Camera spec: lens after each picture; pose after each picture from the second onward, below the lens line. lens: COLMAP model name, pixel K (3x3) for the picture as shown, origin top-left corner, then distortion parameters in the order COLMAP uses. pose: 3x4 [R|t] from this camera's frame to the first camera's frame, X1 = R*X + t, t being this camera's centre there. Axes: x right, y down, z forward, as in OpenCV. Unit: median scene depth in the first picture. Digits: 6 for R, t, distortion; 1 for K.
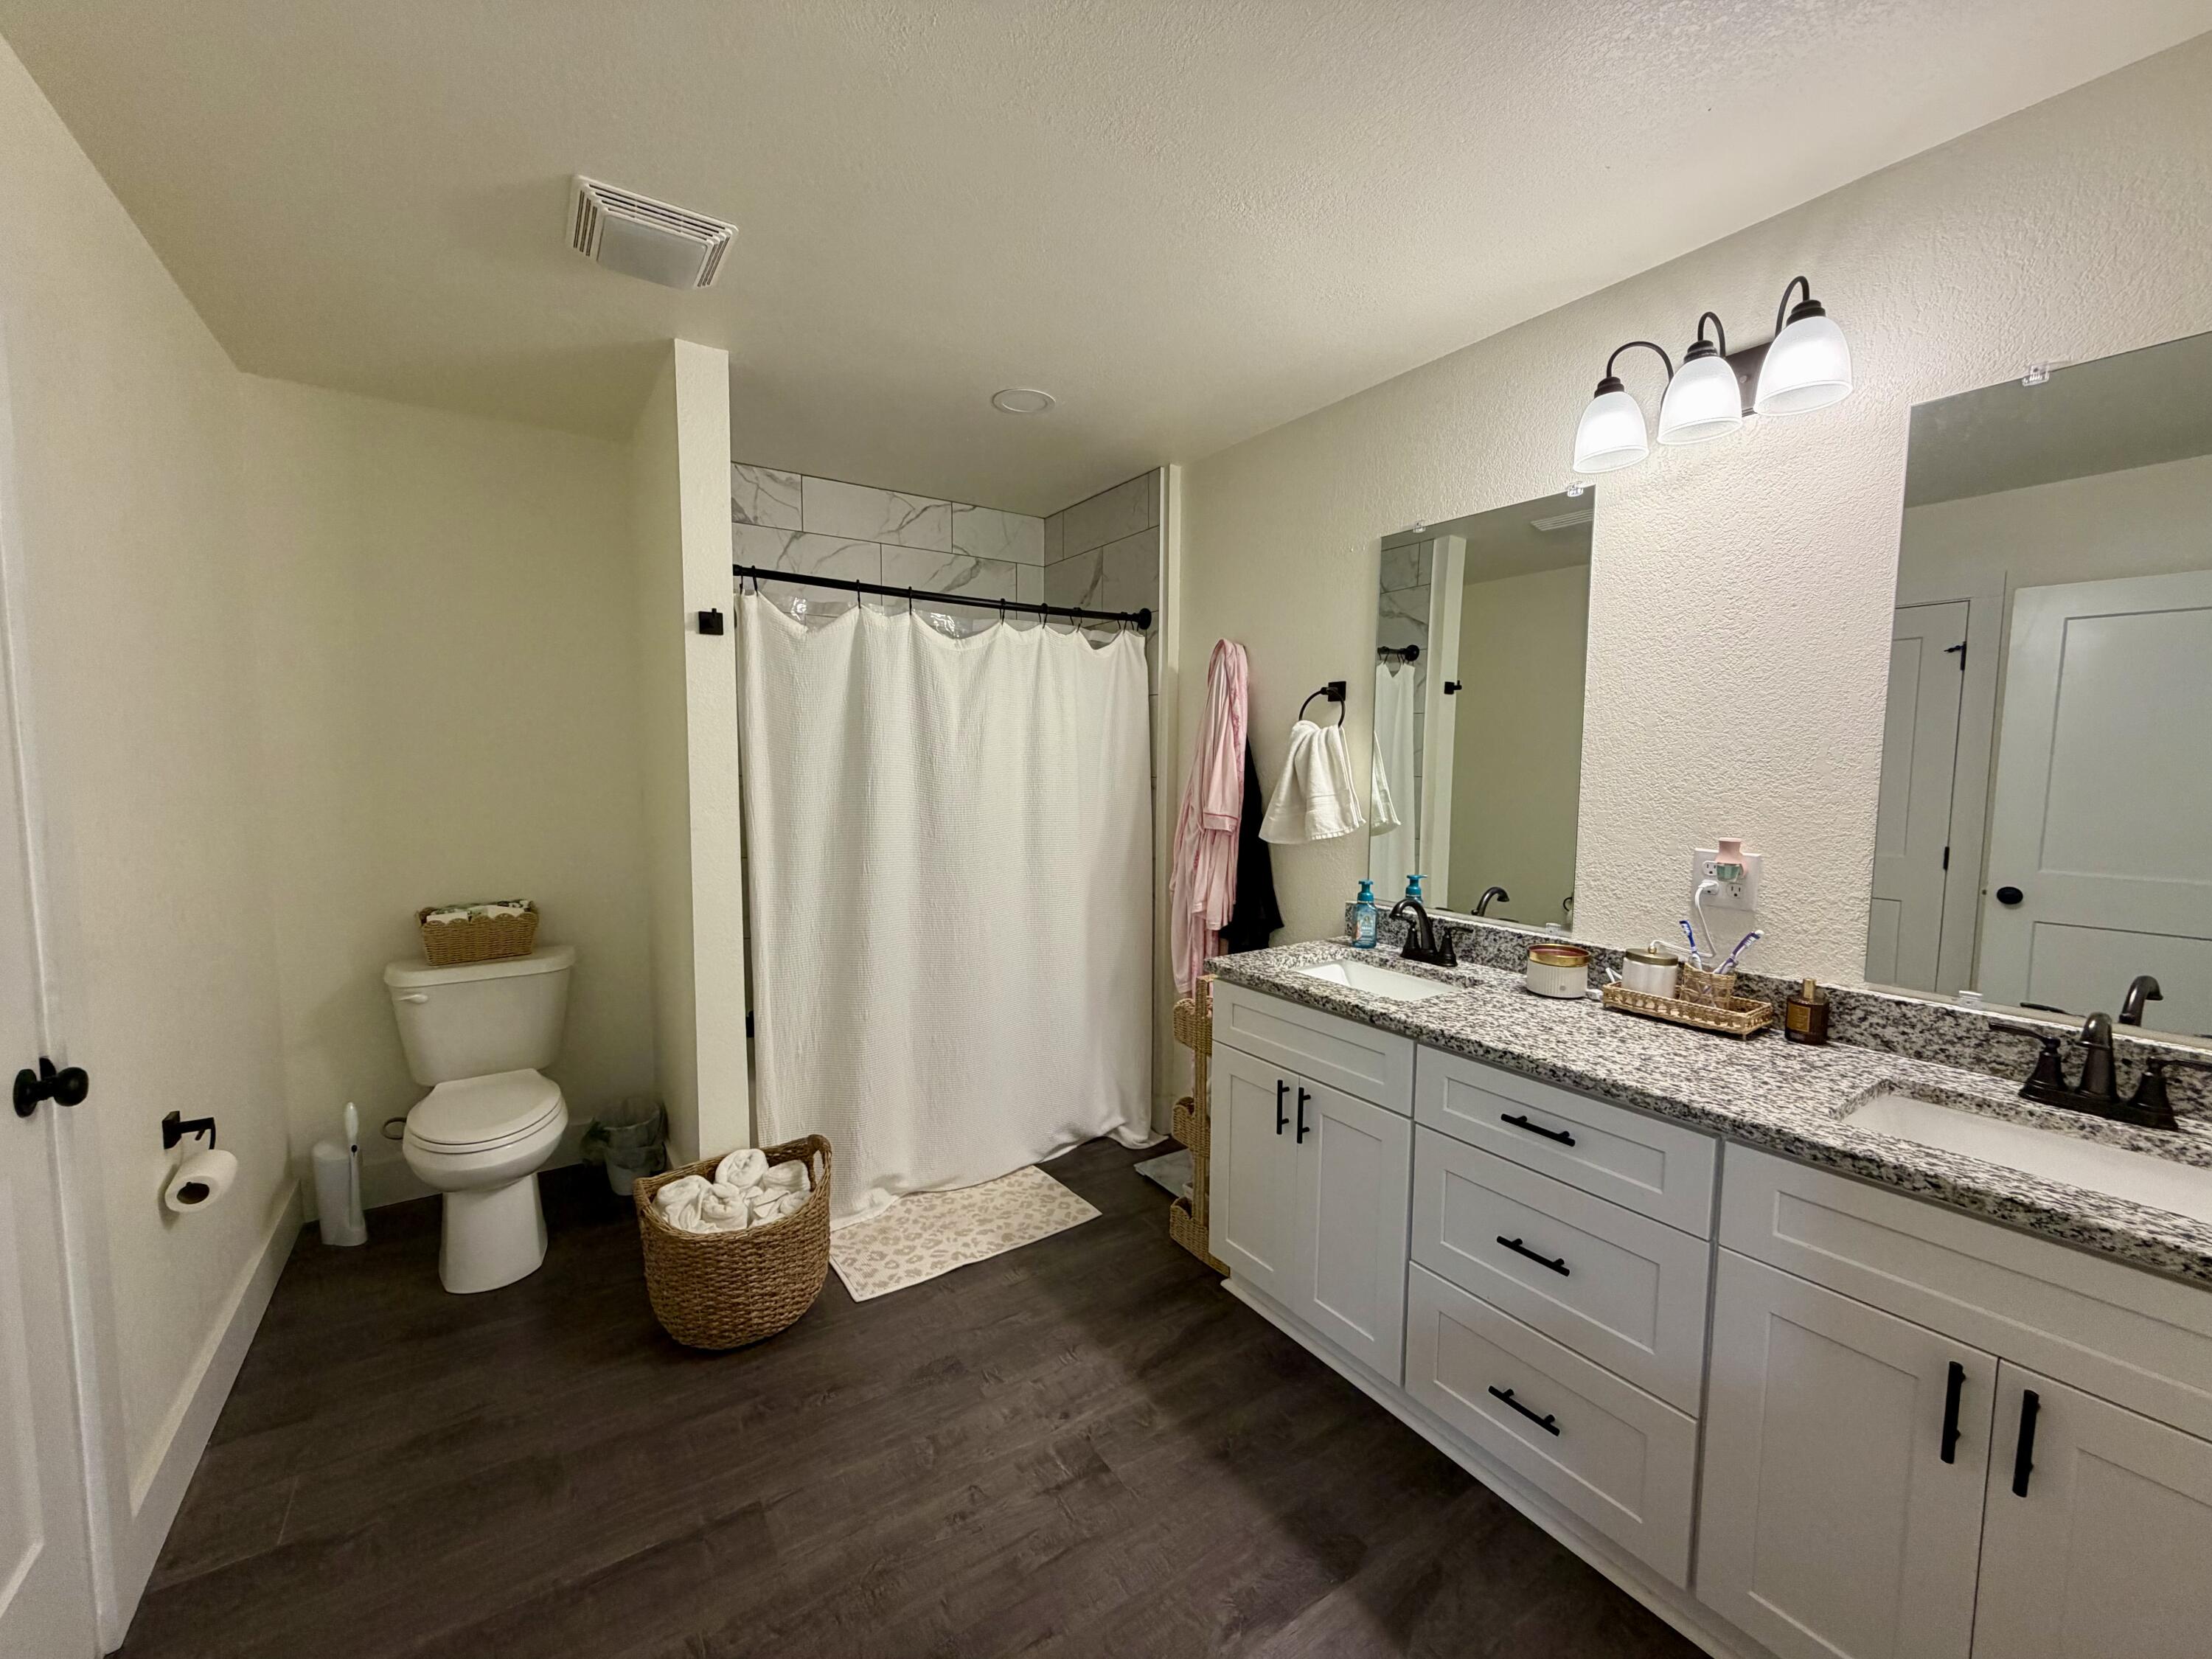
lens RADIAL K [[909.8, 0, 1128.8], [0, 909.8, 842.0], [0, 0, 1]] dist [-0.001154, 0.000381]
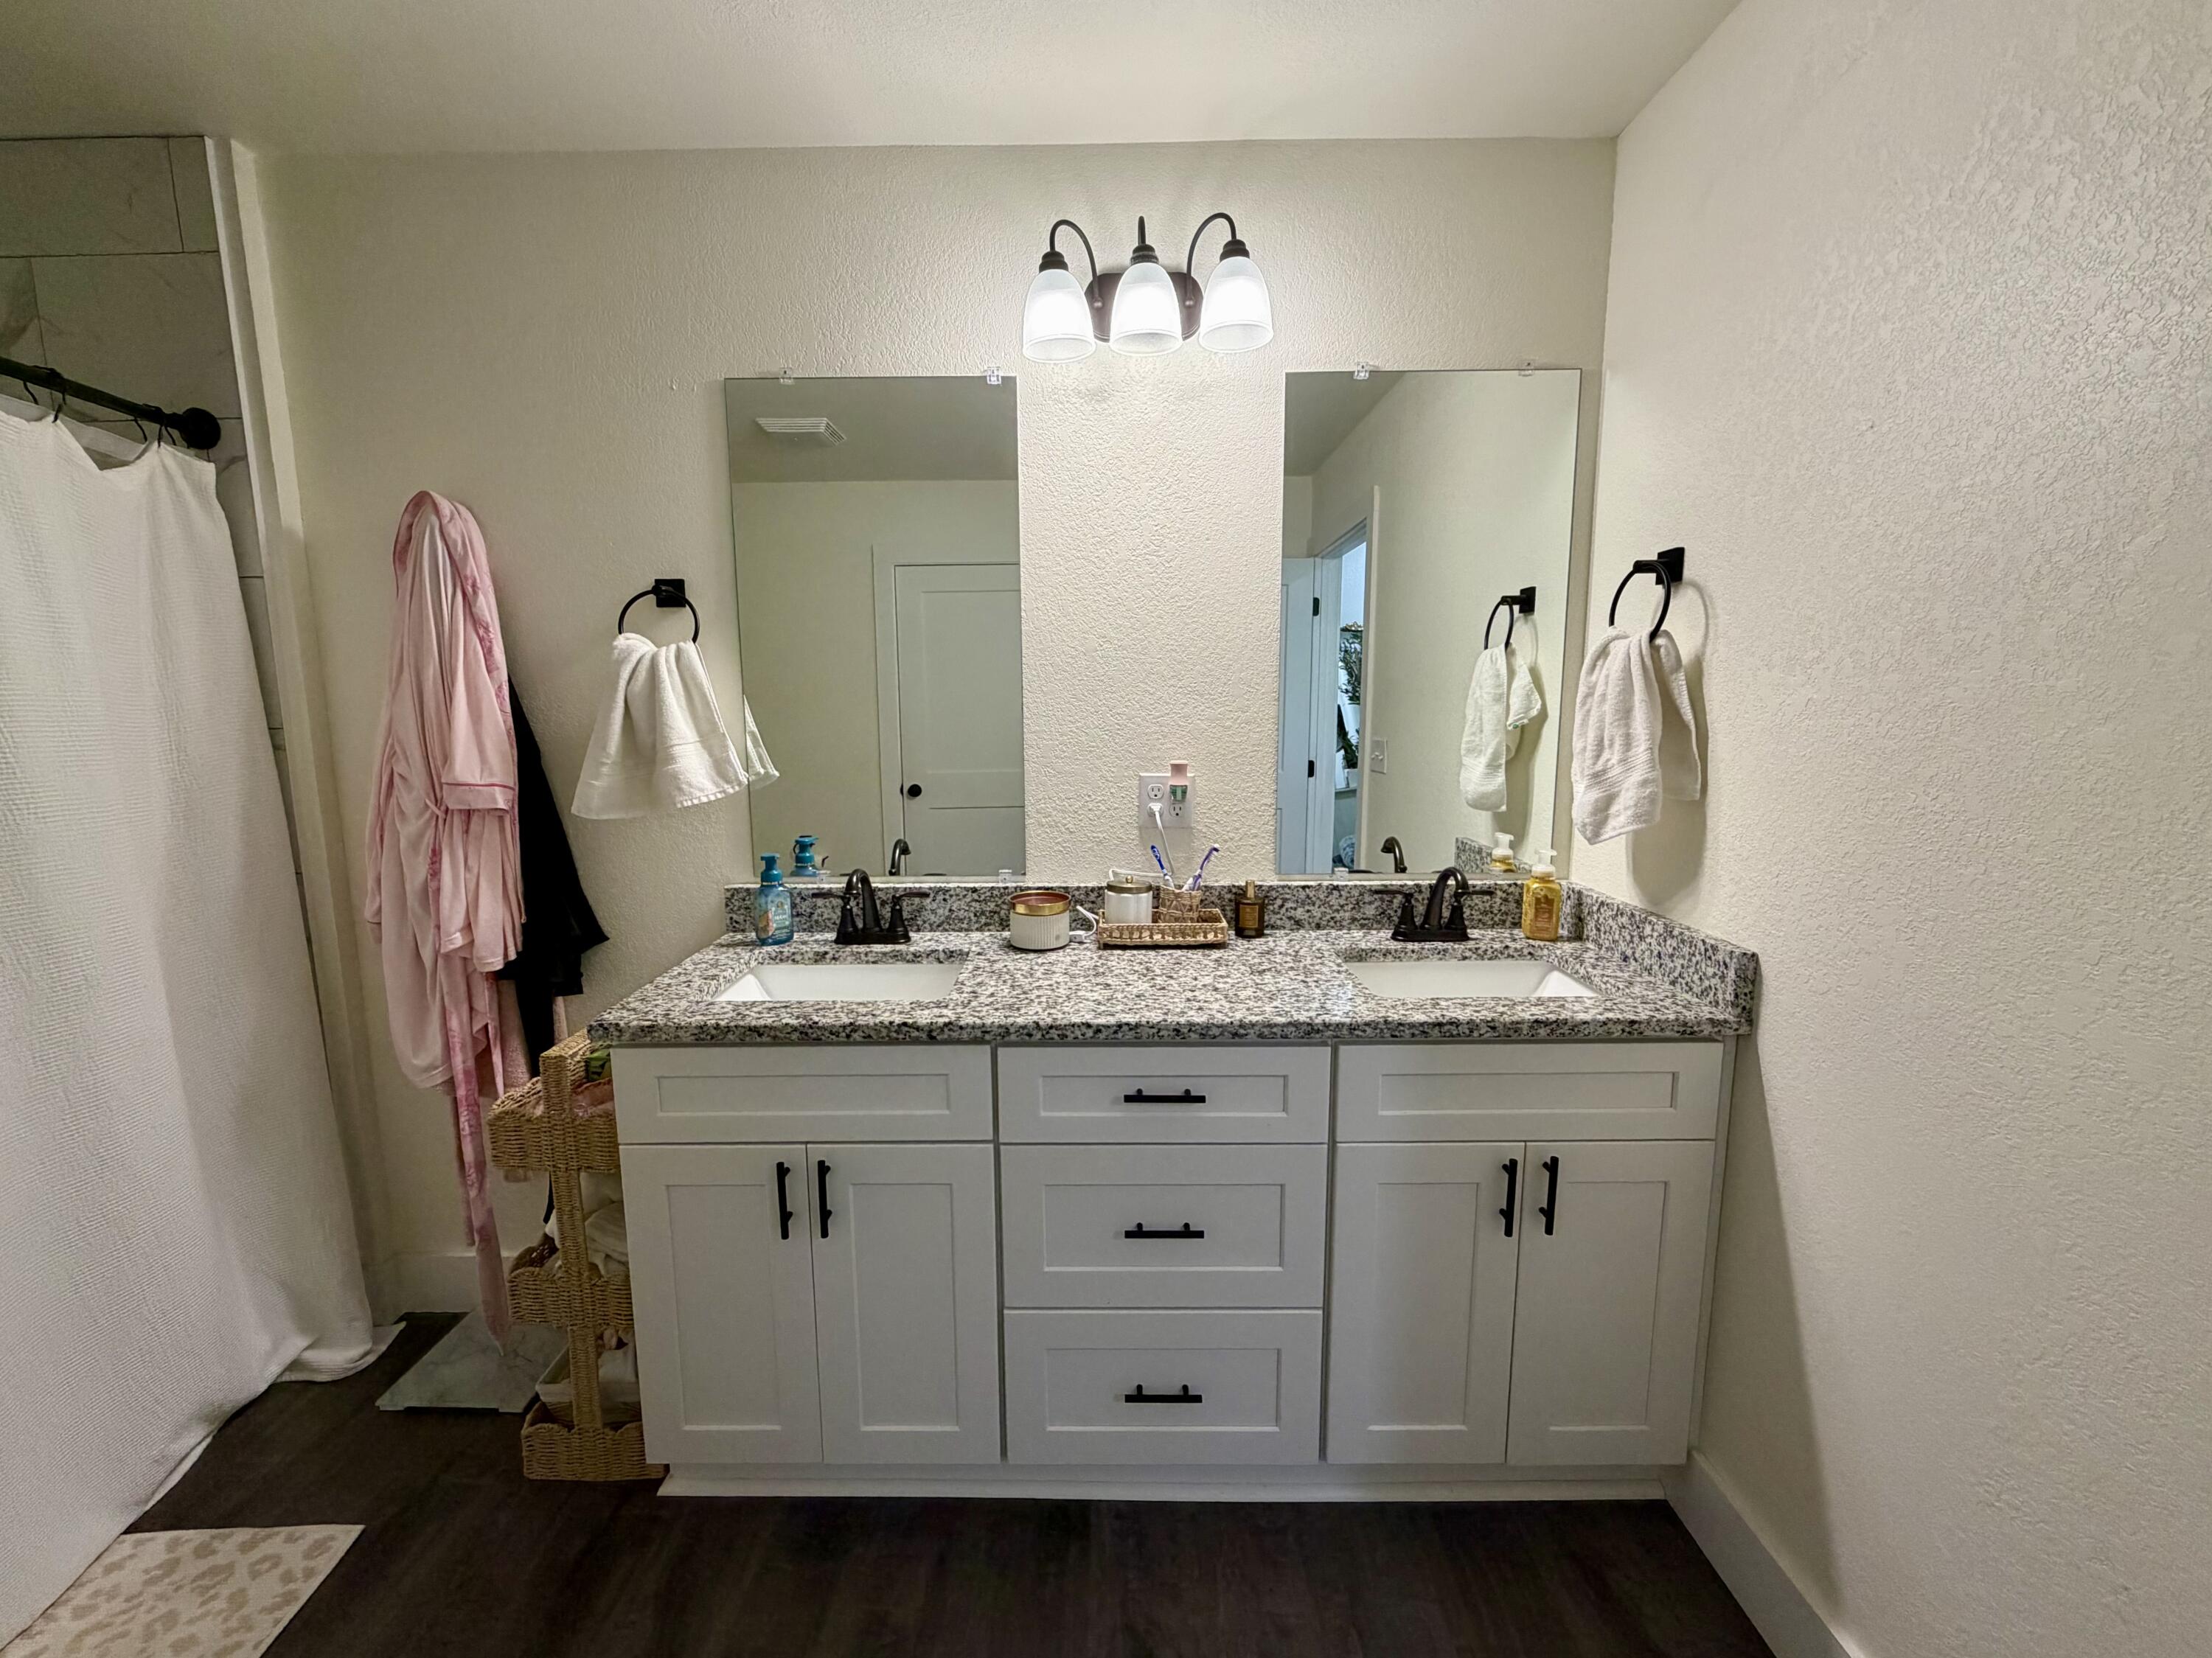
lens RADIAL K [[909.7, 0, 1099.8], [0, 909.7, 834.8], [0, 0, 1]] dist [-0.001154, 0.000381]
pose [[0.573967, -0.132195, 0.808138, -0.213839], [0.087811, 0.991129, 0.099762, -0.027784], [-0.814157, 0.013703, 0.580483, 0.410980]]
